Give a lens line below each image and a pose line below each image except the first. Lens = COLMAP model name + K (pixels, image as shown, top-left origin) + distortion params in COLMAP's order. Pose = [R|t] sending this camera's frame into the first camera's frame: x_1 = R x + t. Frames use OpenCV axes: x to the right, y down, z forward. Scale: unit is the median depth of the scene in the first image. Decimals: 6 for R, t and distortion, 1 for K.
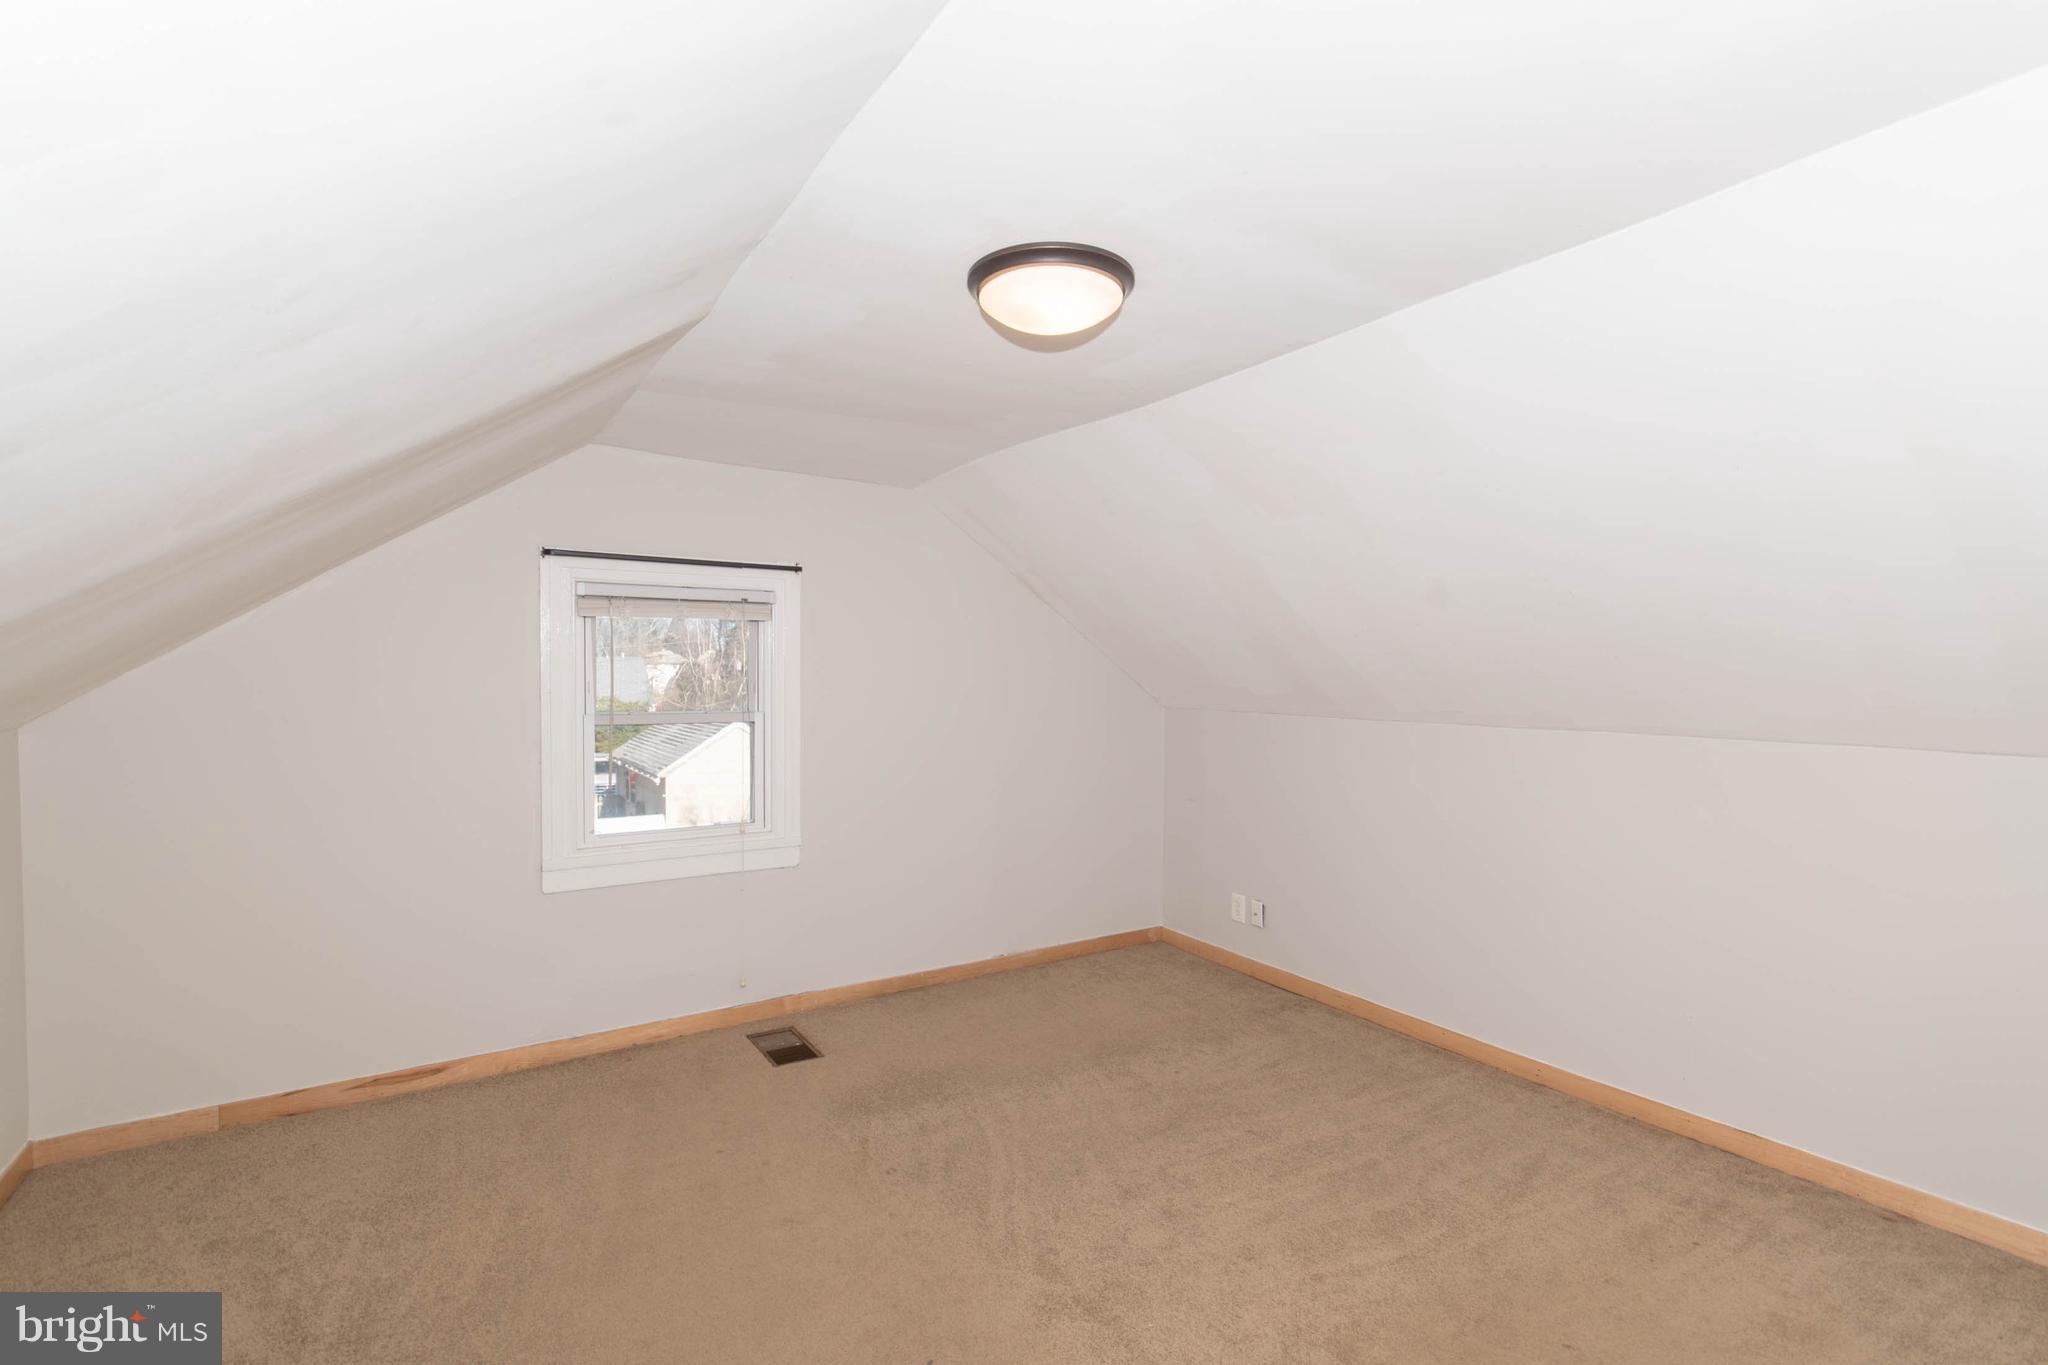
lens RADIAL K [[924.9, 0, 1017.3], [0, 924.9, 680.6], [0, 0, 1]] dist [0.000312, 0.001326]
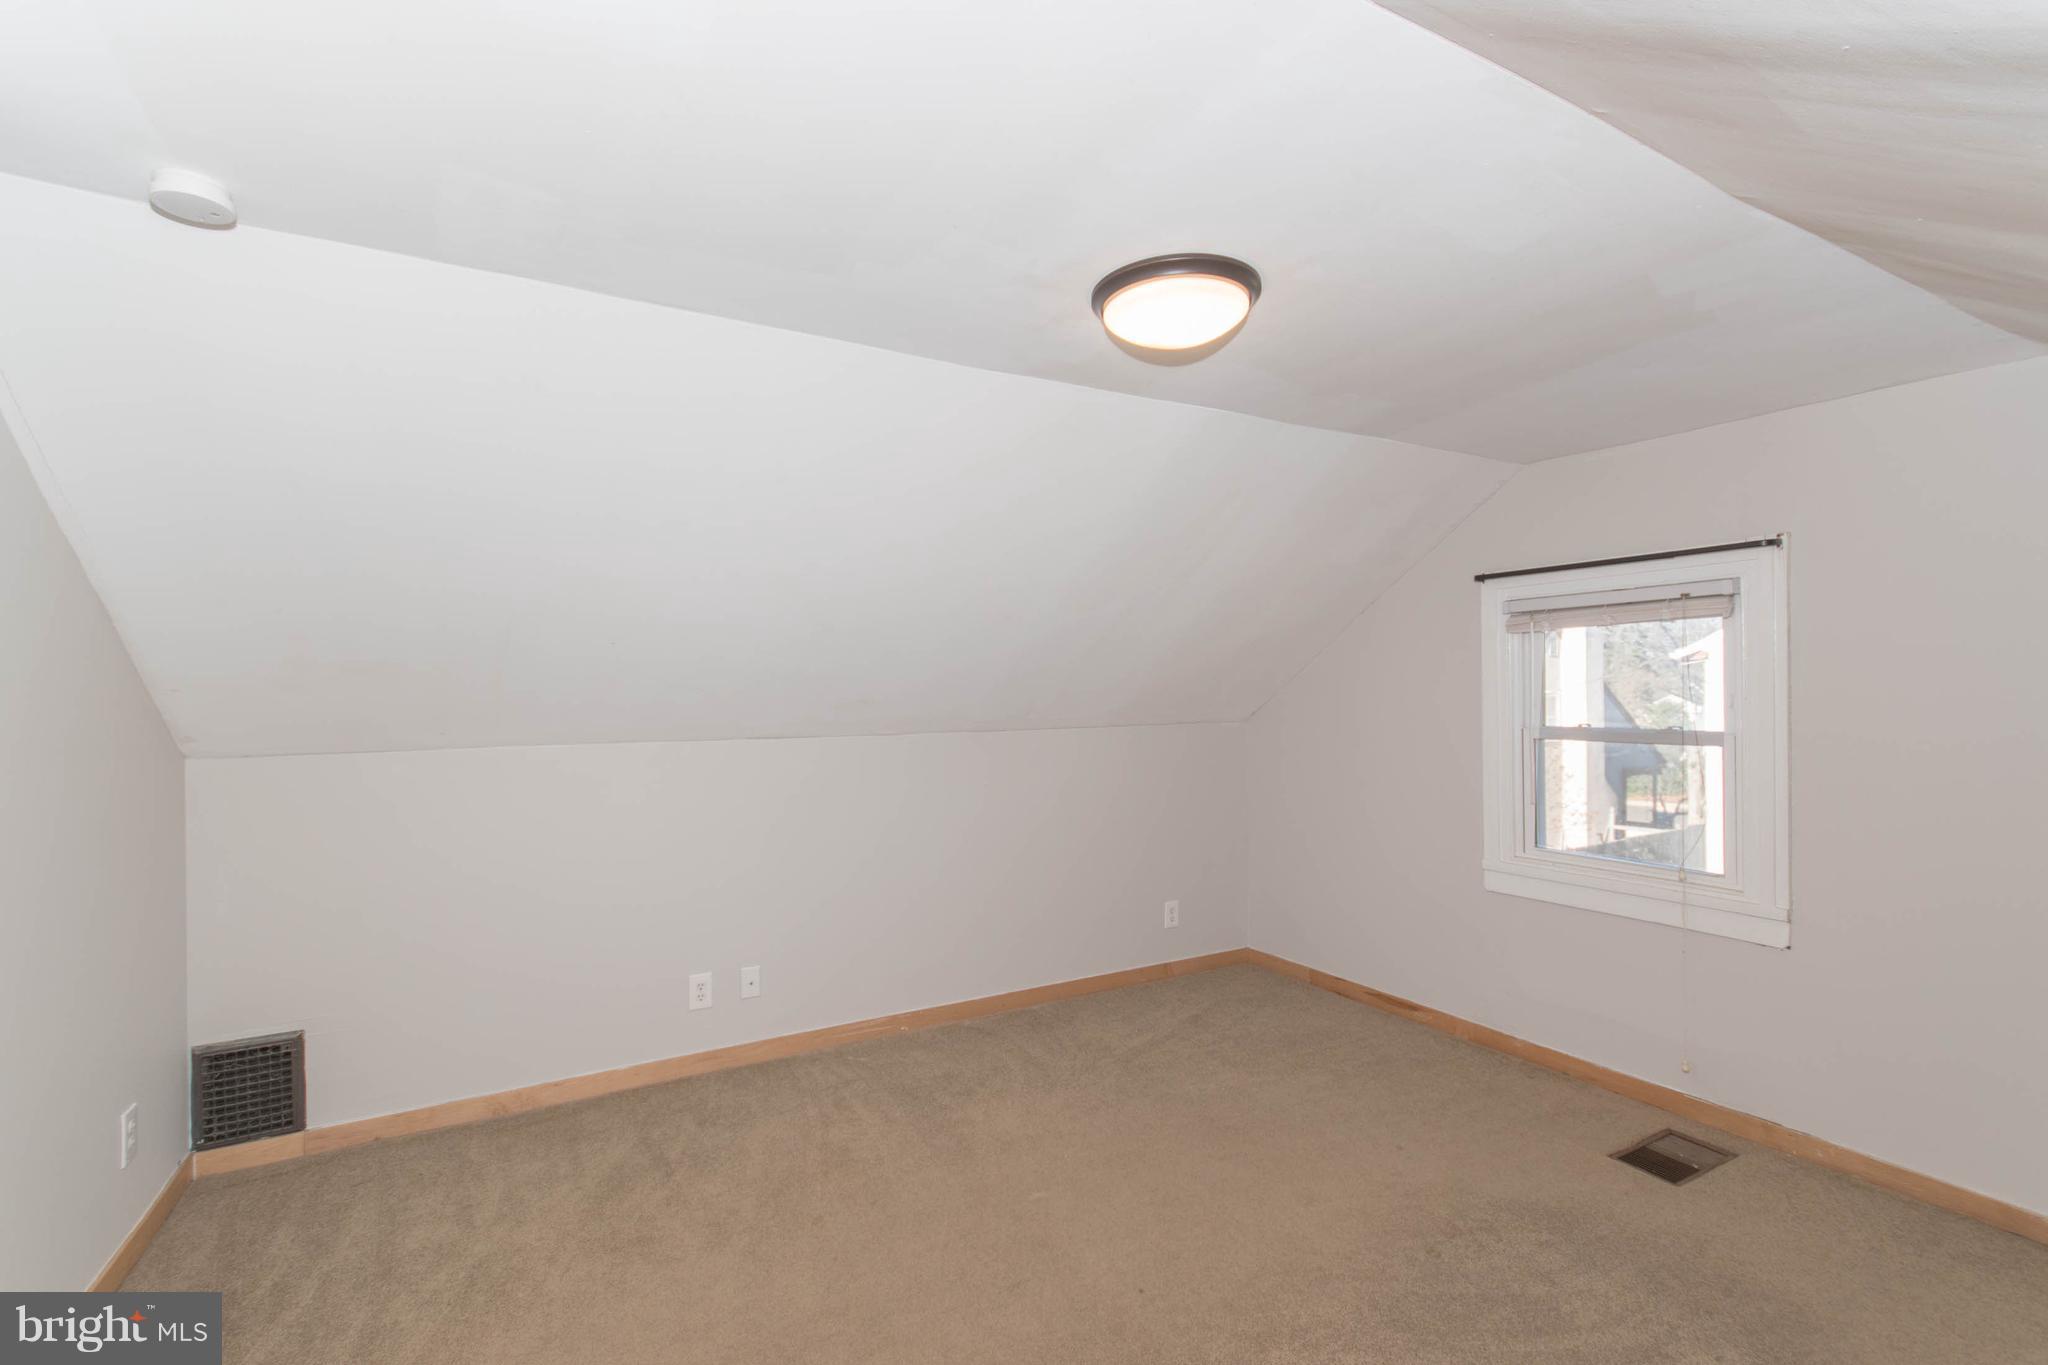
lens RADIAL K [[924.9, 0, 1028.3], [0, 924.9, 686.0], [0, 0, 1]] dist [0.000312, 0.001326]
pose [[-0.072434, -0.009883, -0.997324, 0.601053], [0.007164, 0.999920, -0.010429, -0.003620], [0.997347, -0.007900, -0.072357, 0.525470]]
